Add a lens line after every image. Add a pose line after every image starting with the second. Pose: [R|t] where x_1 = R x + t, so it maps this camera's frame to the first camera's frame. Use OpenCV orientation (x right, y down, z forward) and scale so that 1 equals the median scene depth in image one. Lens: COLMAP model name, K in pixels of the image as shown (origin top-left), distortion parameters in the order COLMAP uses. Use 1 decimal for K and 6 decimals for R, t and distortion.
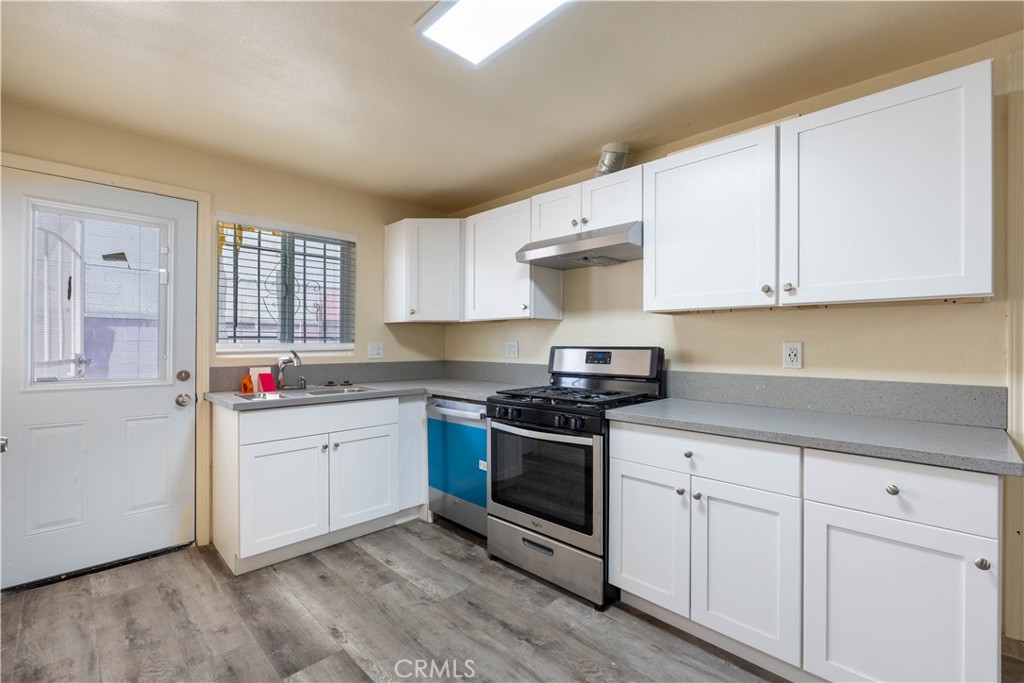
lens RADIAL K [[447.2, 0, 512.1], [0, 447.2, 342.5], [0, 0, 1]] dist [-0.006783, 0.001000]
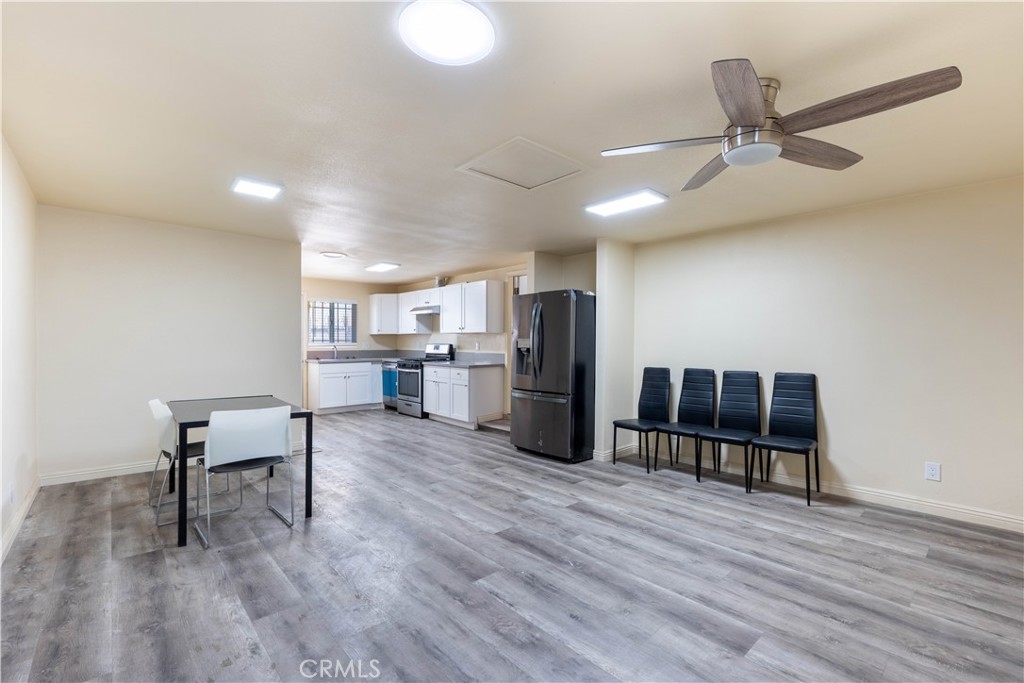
lens RADIAL K [[447.2, 0, 509.4], [0, 447.2, 340.3], [0, 0, 1]] dist [-0.006783, 0.001000]
pose [[0.998211, -0.001539, -0.059777, 0.801358], [0.001756, 0.999992, 0.003584, -0.022704], [0.059771, -0.003683, 0.998205, -1.795333]]
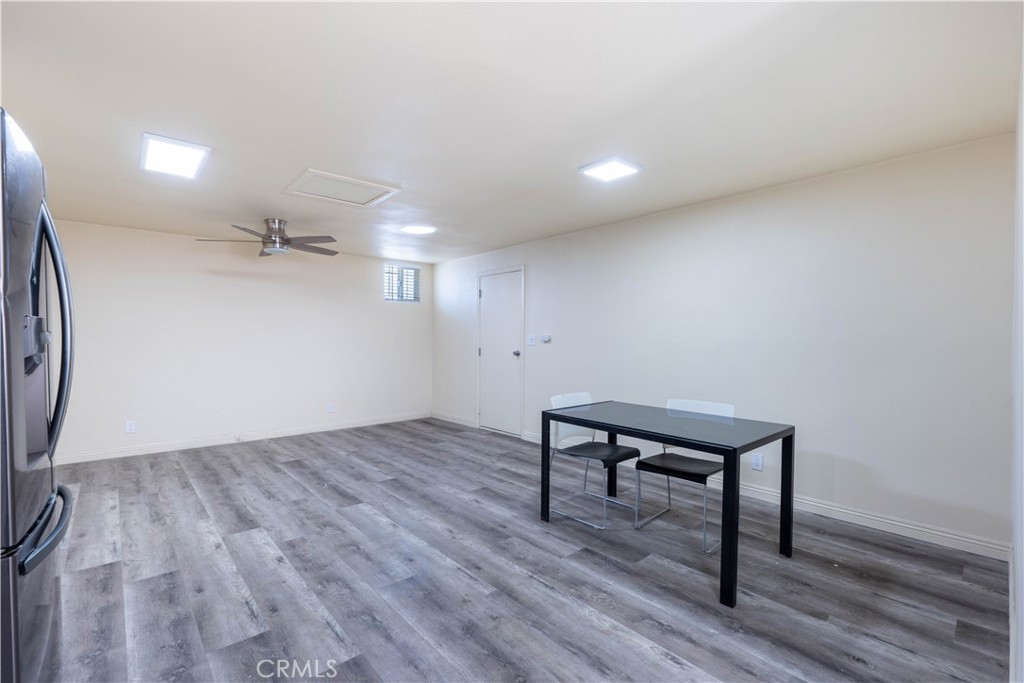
lens RADIAL K [[447.2, 0, 515.3], [0, 447.2, 342.8], [0, 0, 1]] dist [-0.006783, 0.001000]
pose [[-0.998773, -0.010408, 0.048415, 0.244607], [-0.010426, 0.999946, -0.000113, -0.003631], [-0.048412, -0.000617, -0.998827, 0.406359]]
